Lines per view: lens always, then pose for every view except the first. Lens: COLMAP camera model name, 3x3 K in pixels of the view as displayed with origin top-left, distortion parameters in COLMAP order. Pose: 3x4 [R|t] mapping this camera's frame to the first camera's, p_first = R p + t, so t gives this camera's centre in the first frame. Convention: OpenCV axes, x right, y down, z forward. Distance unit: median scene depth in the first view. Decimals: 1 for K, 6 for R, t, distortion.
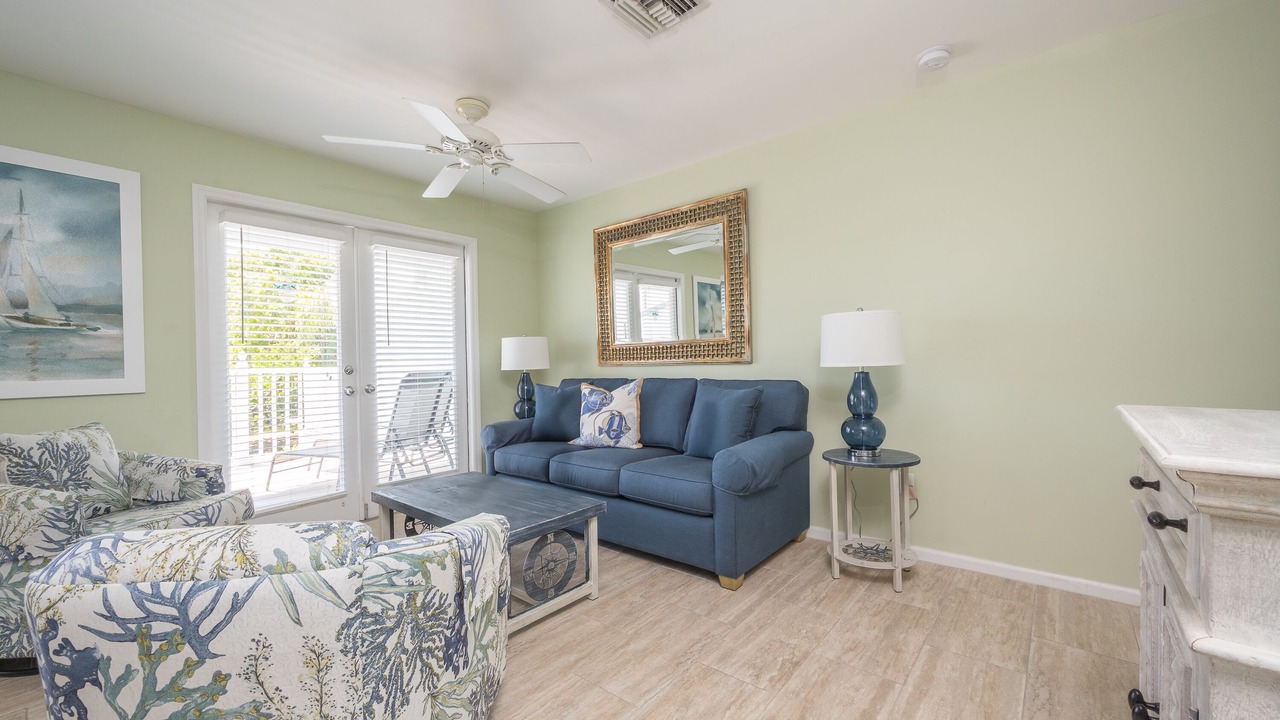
lens RADIAL K [[507.0, 0, 647.7], [0, 507.0, 361.6], [0, 0, 1]] dist [-0.005228, 0.000557]
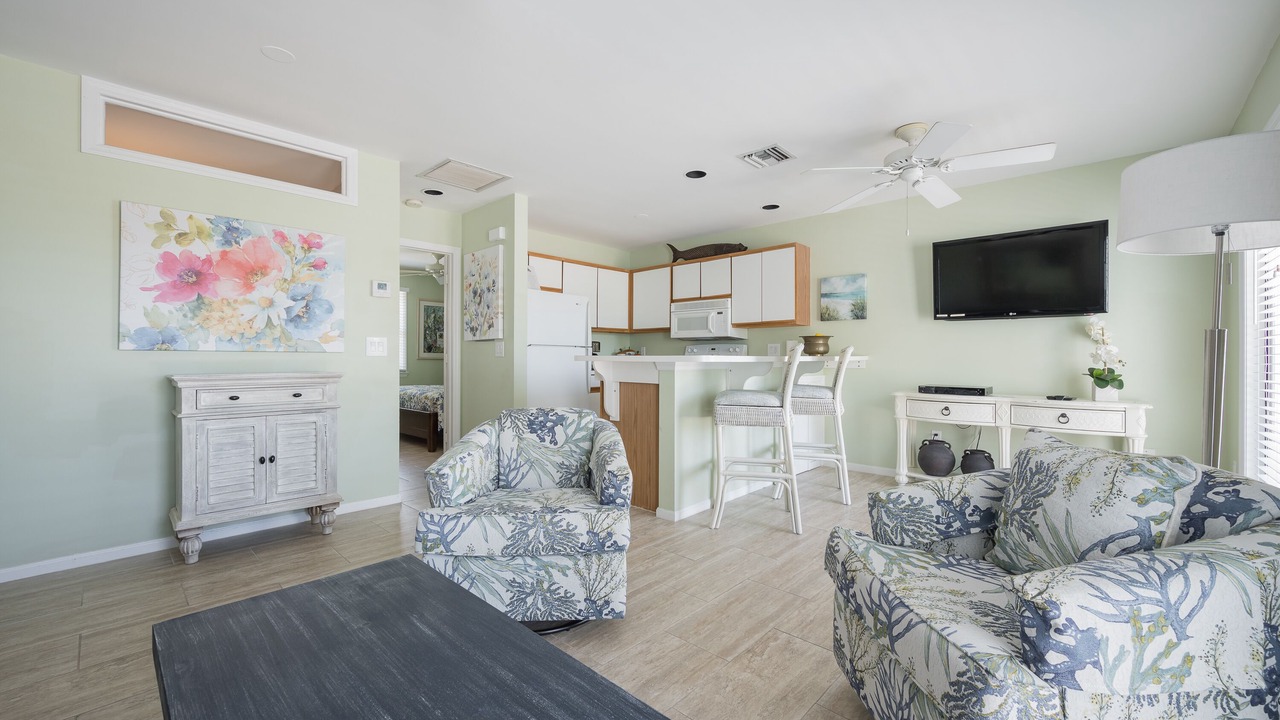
lens RADIAL K [[507.0, 0, 641.7], [0, 507.0, 356.0], [0, 0, 1]] dist [-0.005228, 0.000557]
pose [[-0.997159, 0.015079, 0.073798, -0.586820], [0.014719, 0.999877, -0.005411, 0.019676], [-0.073870, -0.004309, -0.997259, 1.416059]]
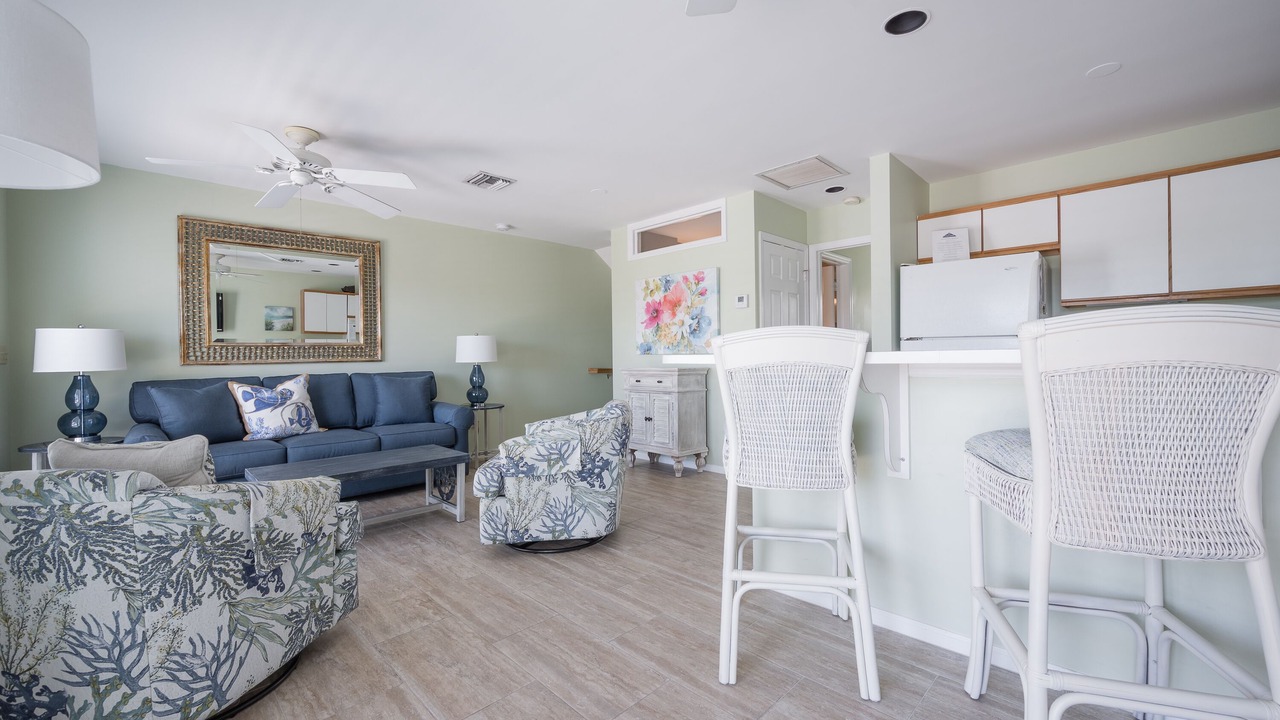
lens RADIAL K [[507.0, 0, 643.1], [0, 507.0, 355.7], [0, 0, 1]] dist [-0.005228, 0.000557]
pose [[0.099183, 0.018364, 0.994900, -1.567429], [0.011231, 0.999745, -0.019573, 0.032452], [-0.995006, 0.013115, 0.098951, 0.173784]]
